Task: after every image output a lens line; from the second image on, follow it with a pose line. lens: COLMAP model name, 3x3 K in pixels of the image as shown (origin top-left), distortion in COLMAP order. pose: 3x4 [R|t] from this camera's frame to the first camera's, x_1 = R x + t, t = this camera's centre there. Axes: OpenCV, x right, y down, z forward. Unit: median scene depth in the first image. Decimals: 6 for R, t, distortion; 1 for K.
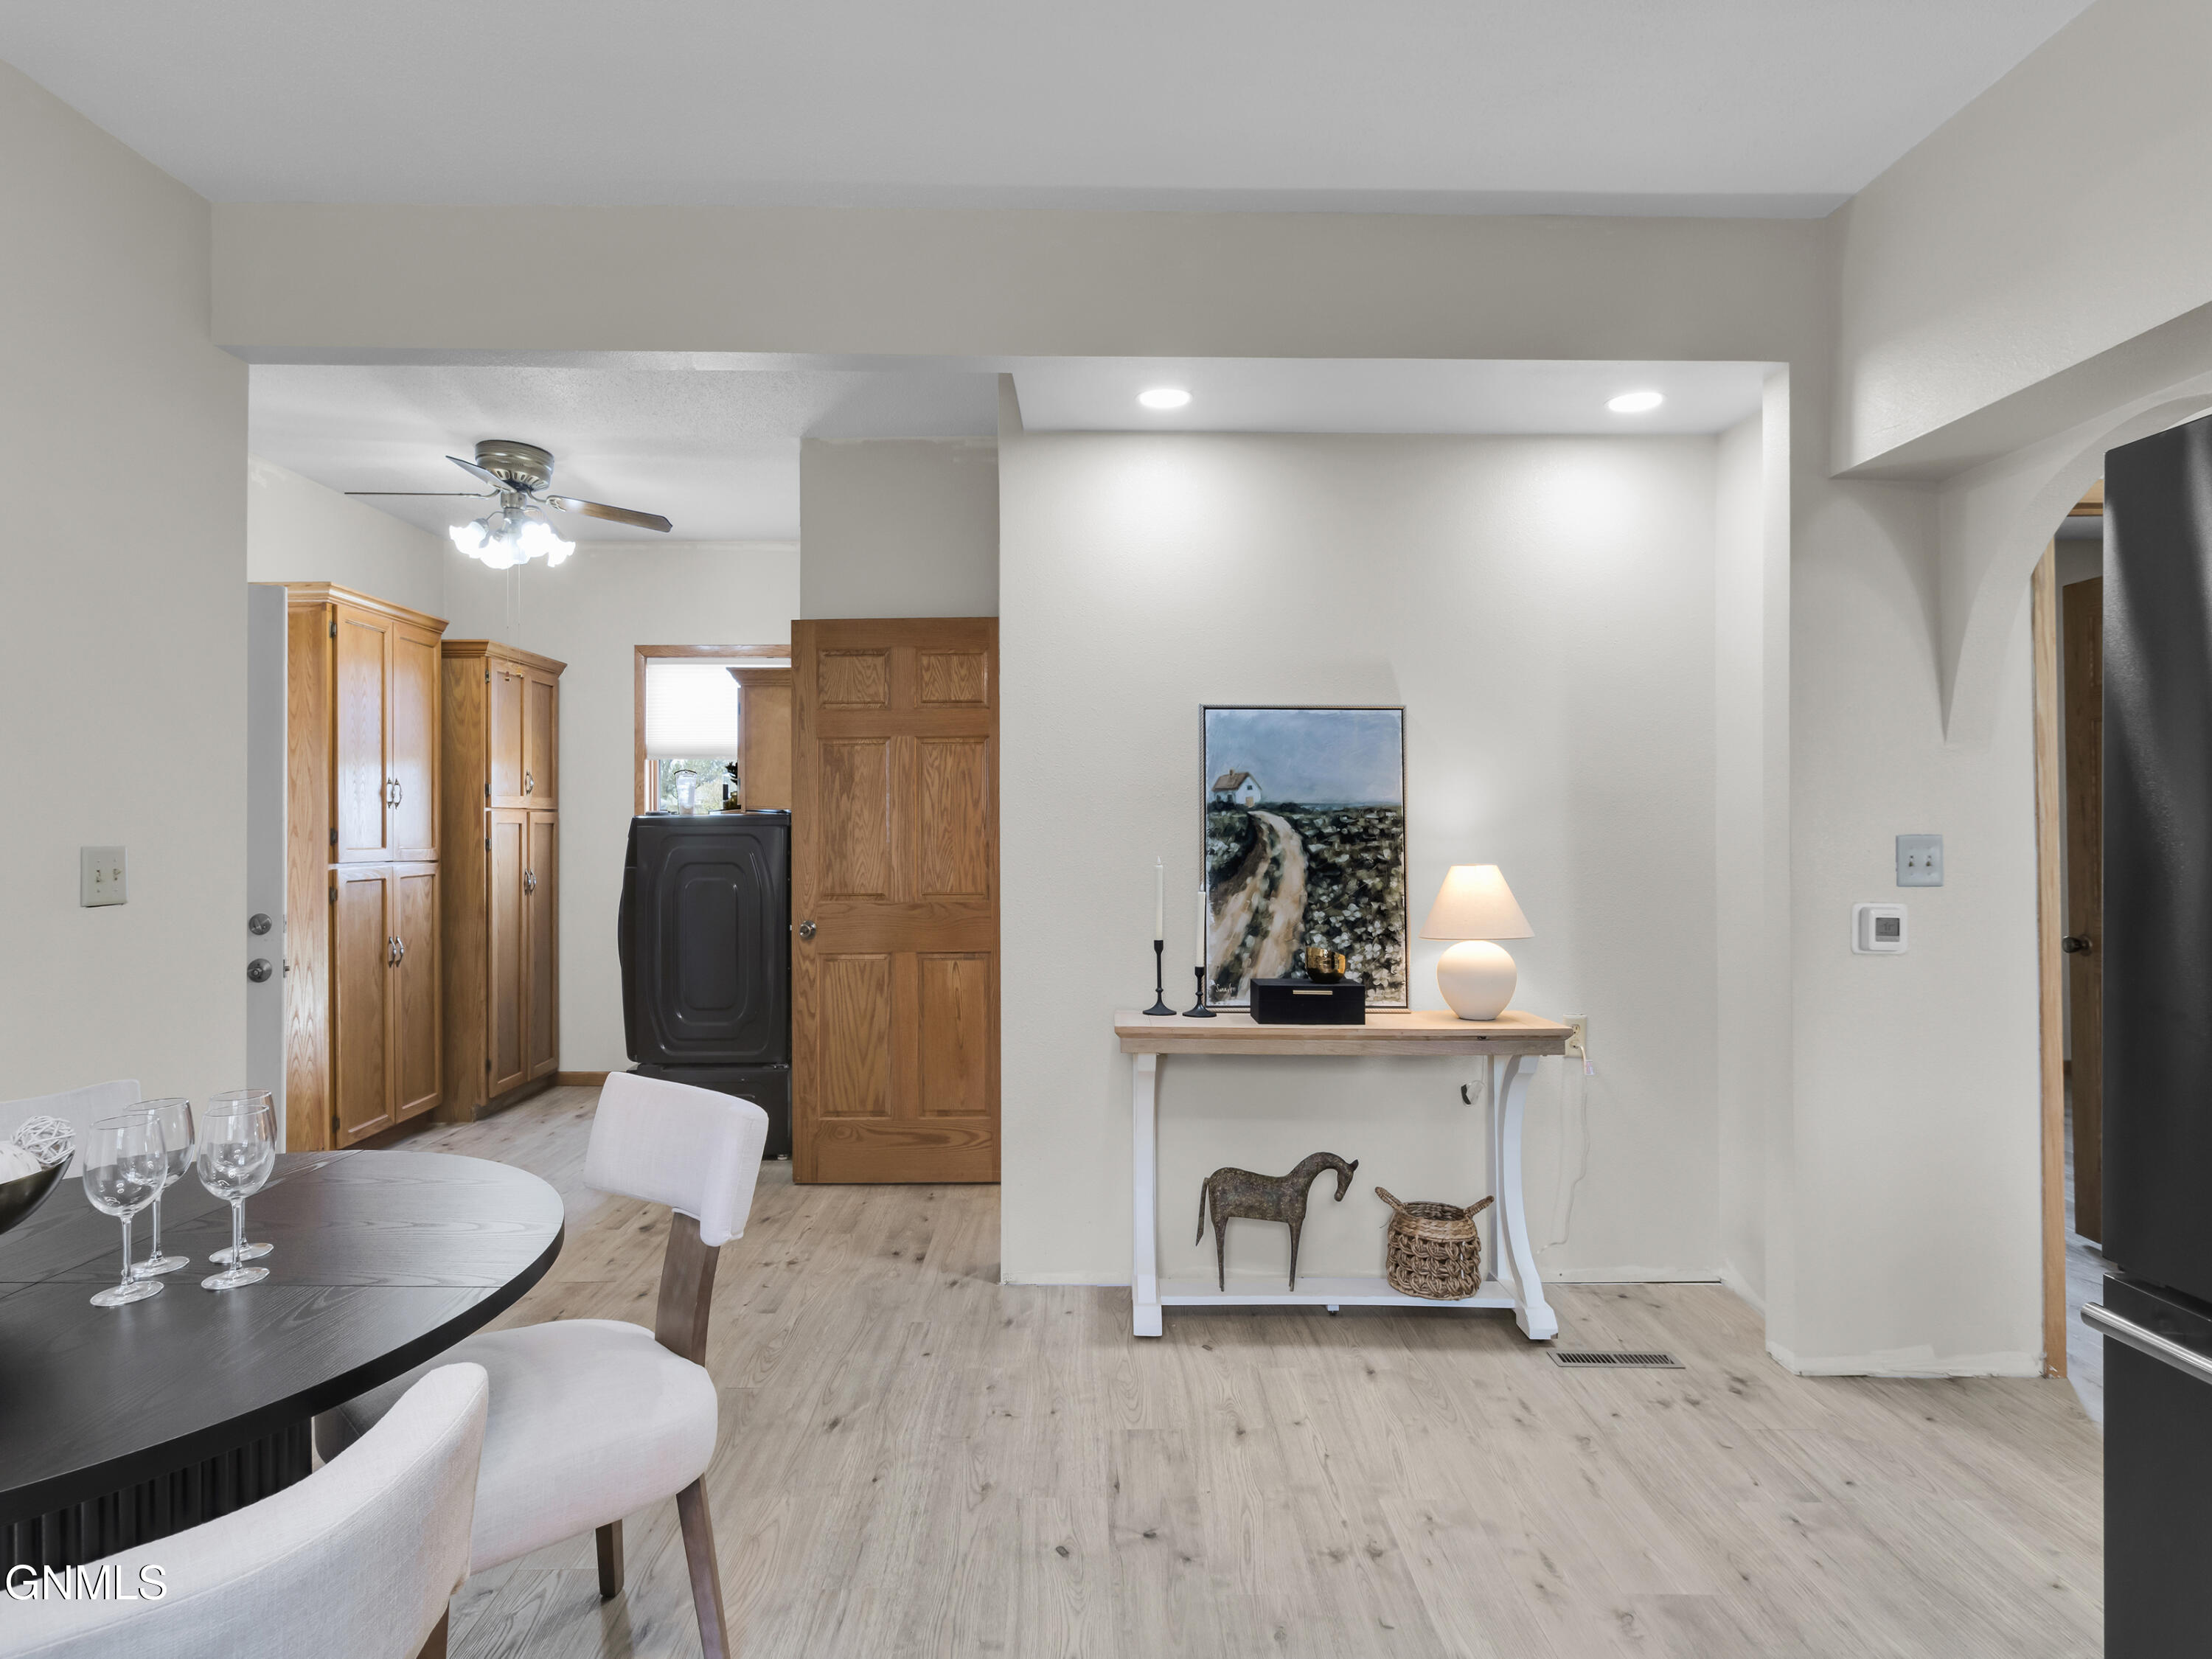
lens RADIAL K [[1162.9, 0, 1085.4], [0, 1162.9, 816.9], [0, 0, 1]] dist [-0.020188, 0.003633]
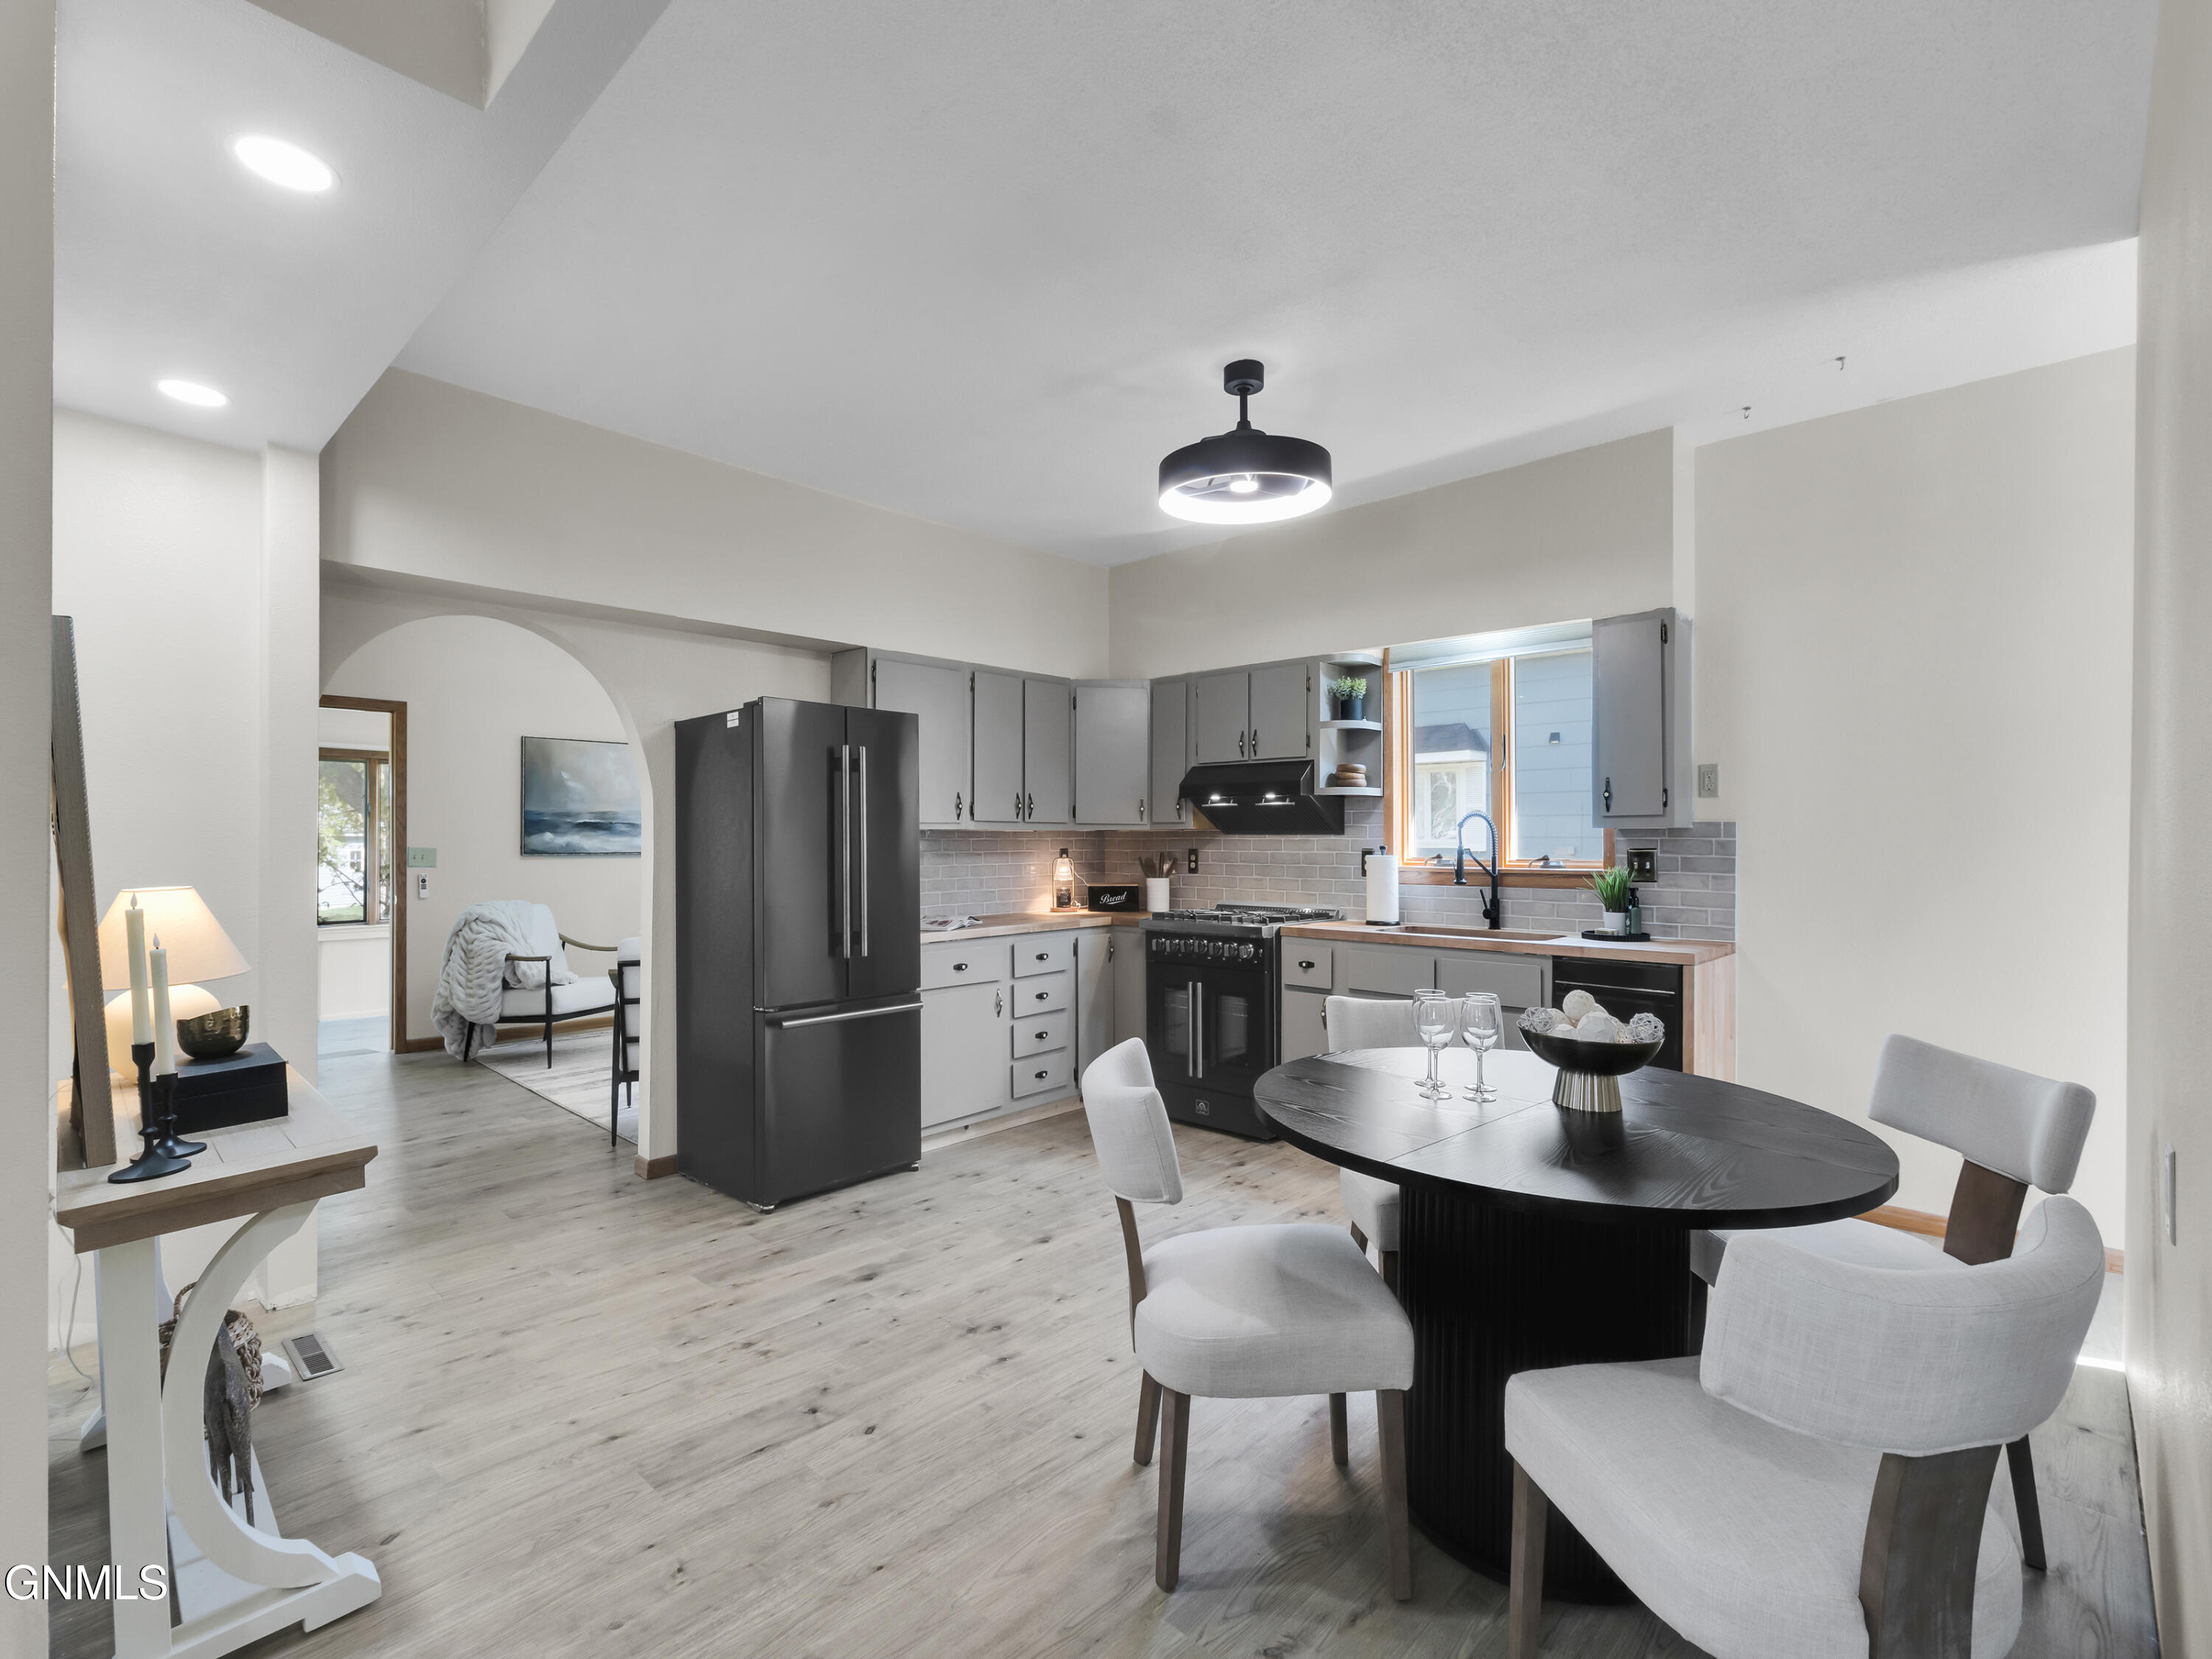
lens RADIAL K [[1024.3, 0, 1092.5], [0, 1024.3, 831.9], [0, 0, 1]] dist [-0.010277, 0.002431]
pose [[-0.719015, 0.008094, 0.694947, -0.598287], [-0.004800, 0.999850, -0.016612, 0.009778], [-0.694978, -0.015280, -0.718869, 1.022719]]
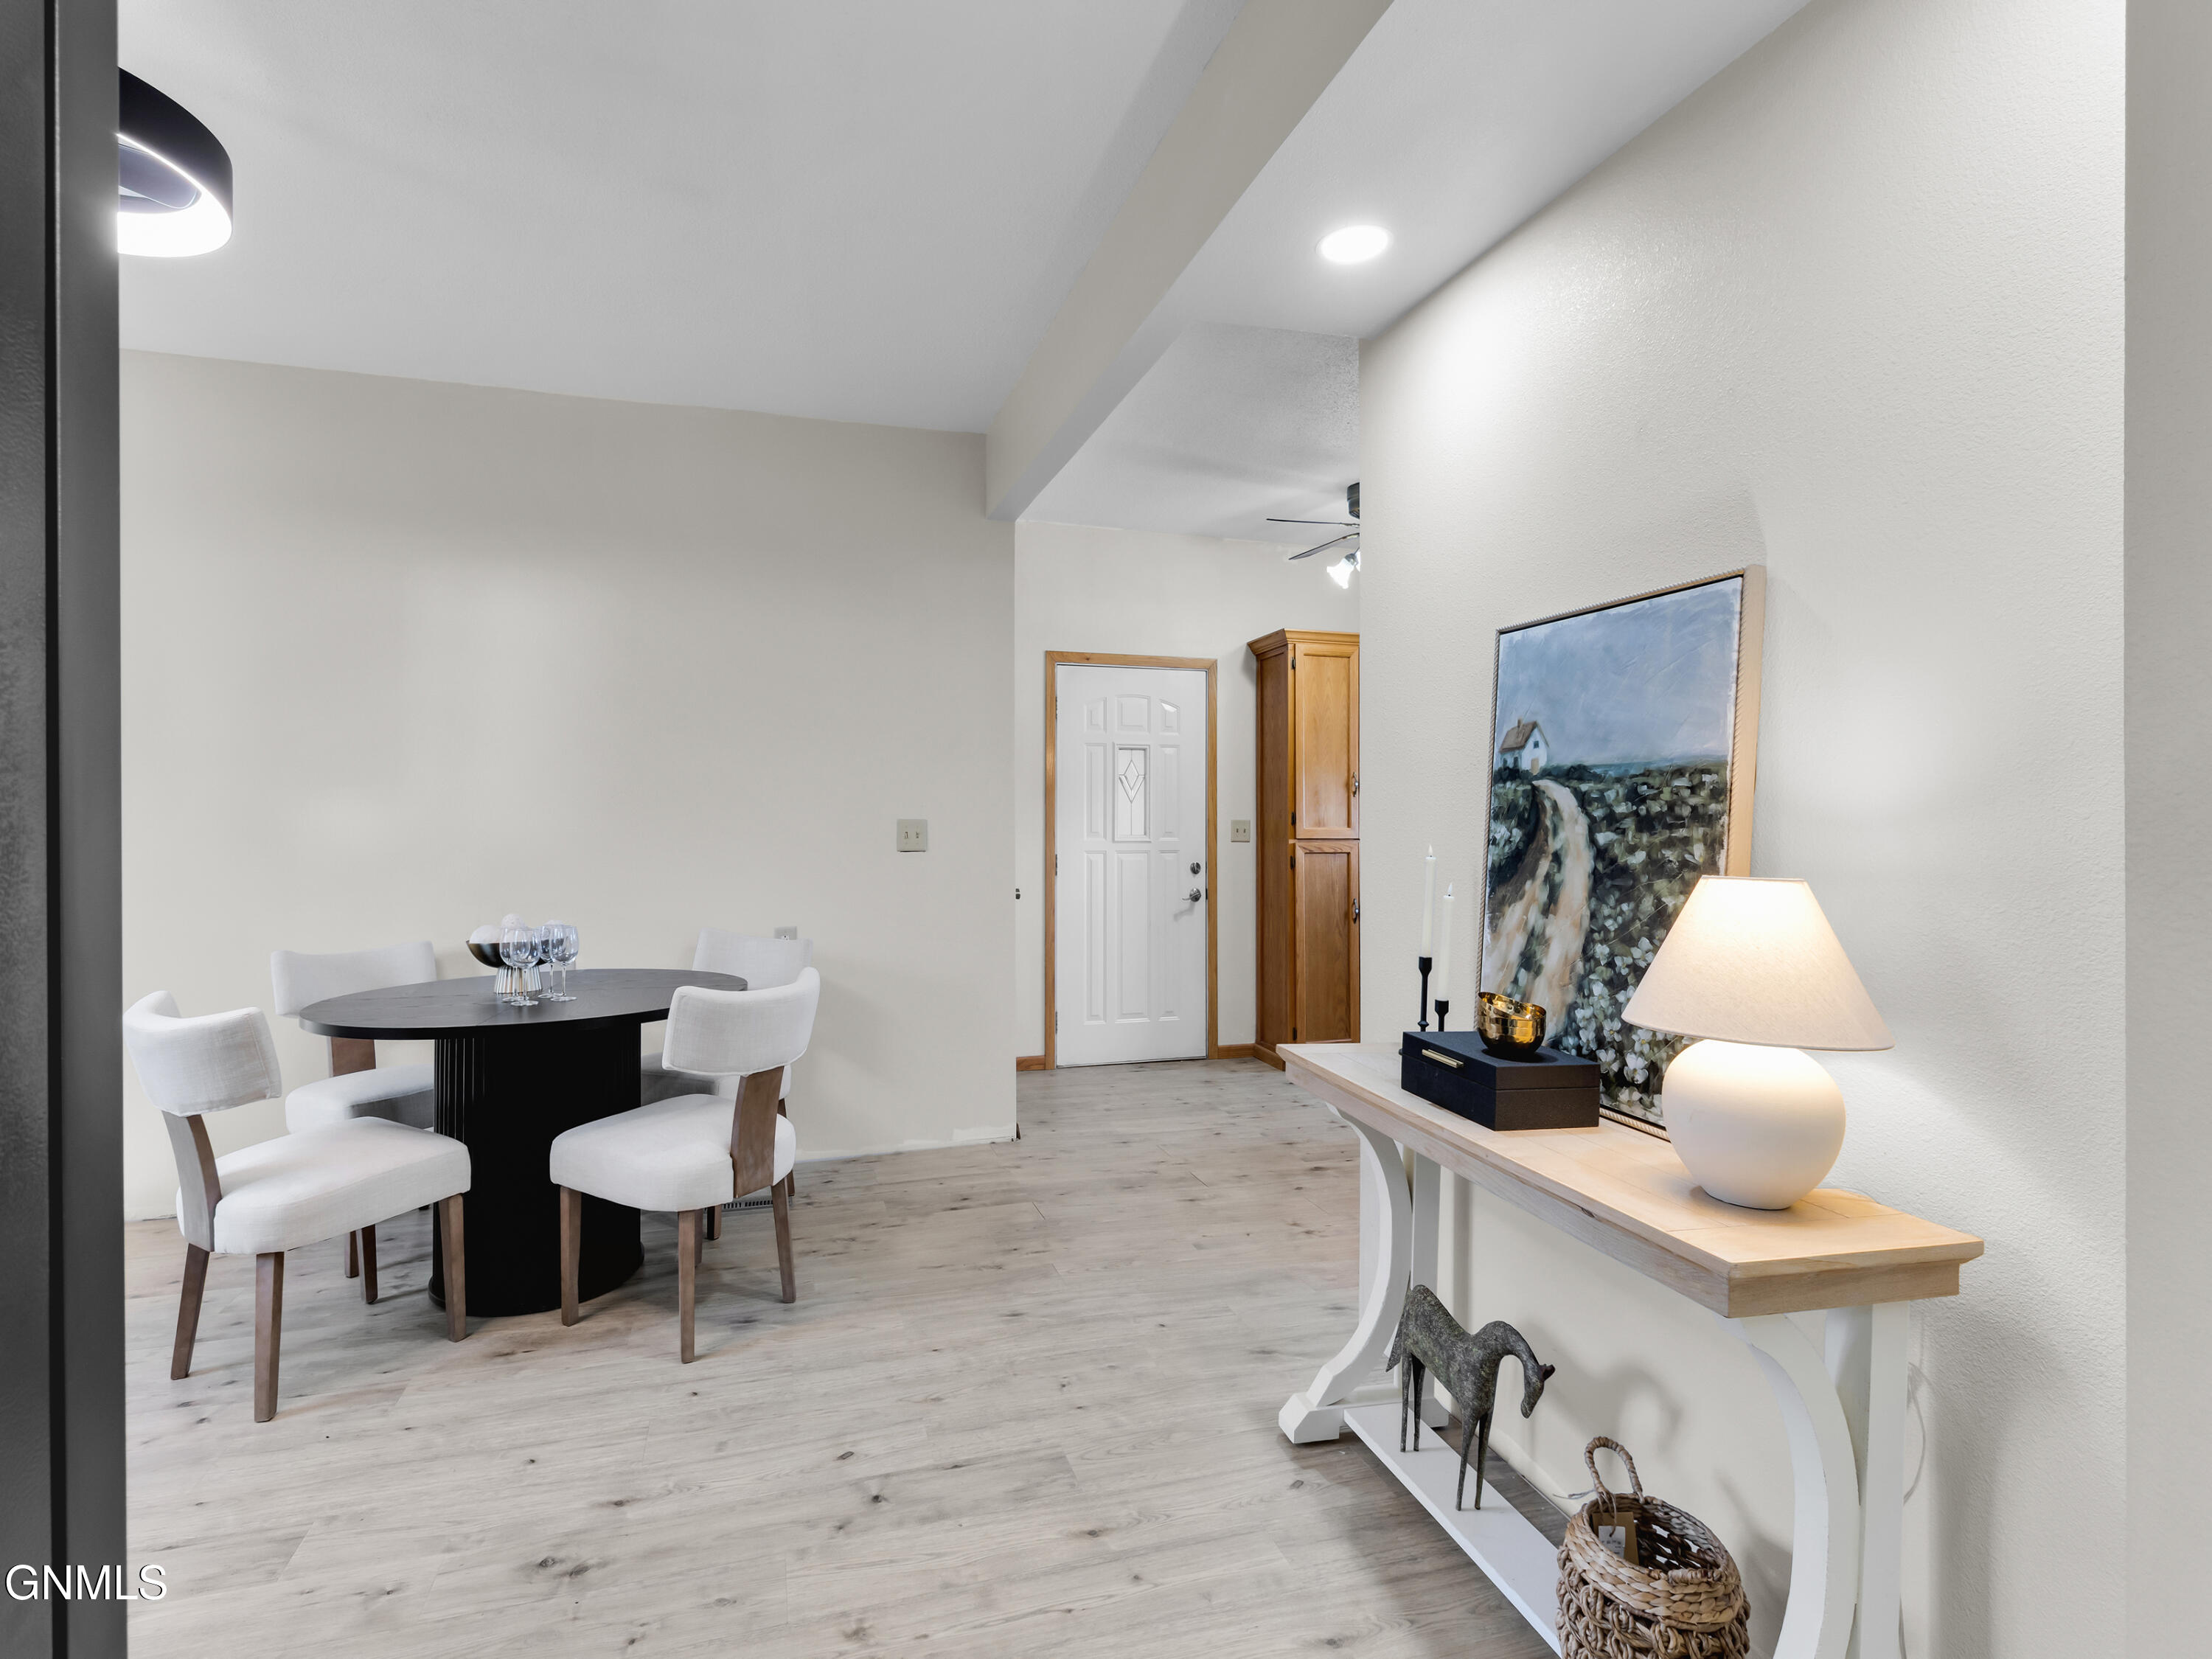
lens RADIAL K [[1073.7, 0, 1101.4], [0, 1073.7, 818.7], [0, 0, 1]] dist [-0.000670, -0.001093]
pose [[0.287419, 0.001767, -0.957803, 0.656600], [0.009847, 0.999940, 0.004800, 0.011335], [0.957754, -0.010811, 0.287384, 0.594226]]
